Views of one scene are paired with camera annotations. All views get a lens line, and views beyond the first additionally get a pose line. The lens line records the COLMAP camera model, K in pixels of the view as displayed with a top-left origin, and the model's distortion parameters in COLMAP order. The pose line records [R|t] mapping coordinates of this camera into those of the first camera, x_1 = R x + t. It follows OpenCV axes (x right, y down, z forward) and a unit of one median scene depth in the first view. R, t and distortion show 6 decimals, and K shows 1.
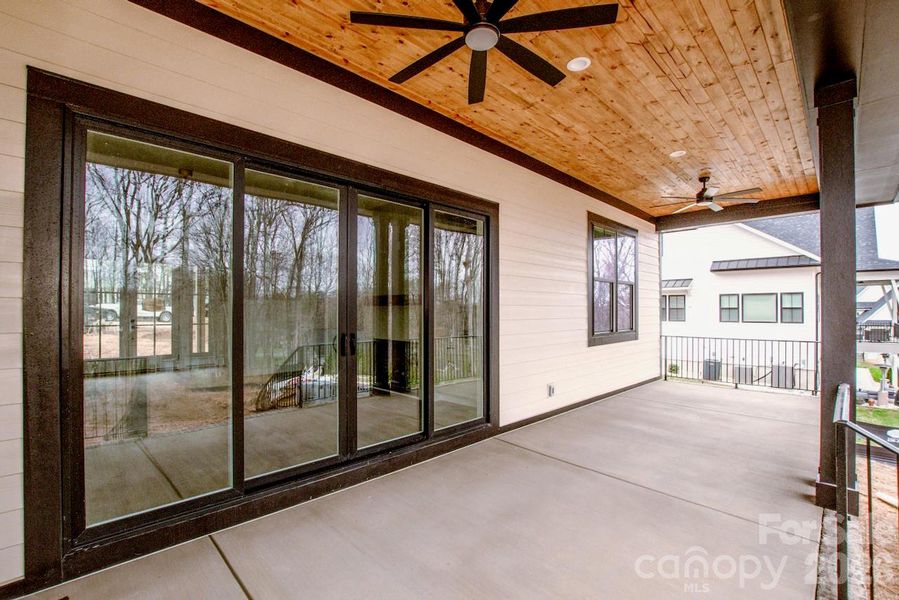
lens RADIAL K [[388.9, 0, 438.4], [0, 388.9, 304.4], [0, 0, 1]] dist [-0.020641, -0.000229]
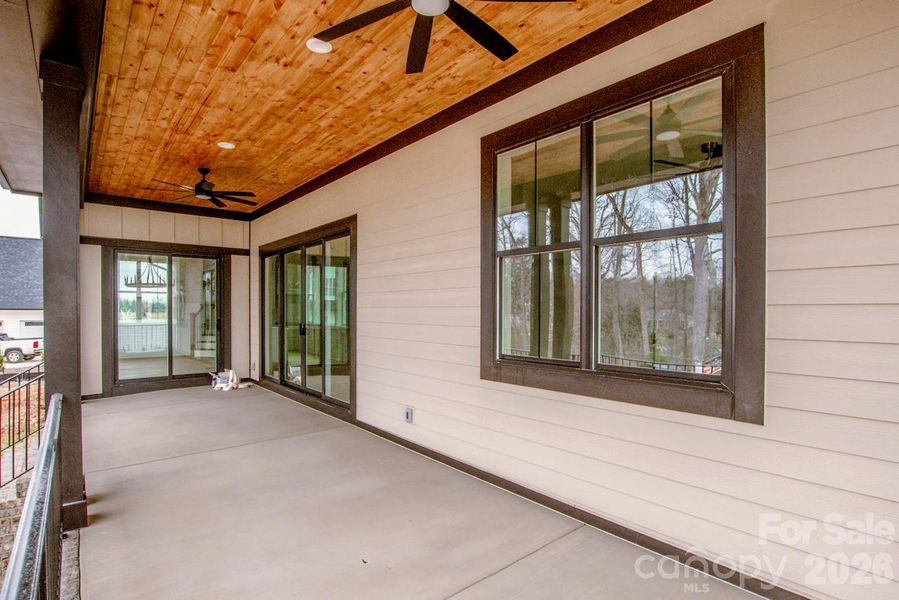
lens RADIAL K [[438.0, 0, 448.4], [0, 438.0, 310.8], [0, 0, 1]] dist [-0.002895, -0.000160]
pose [[-0.038275, -0.000953, -0.999267, 1.437938], [0.011153, 0.999937, -0.001381, 0.015318], [0.999205, -0.011198, -0.038262, 1.366398]]
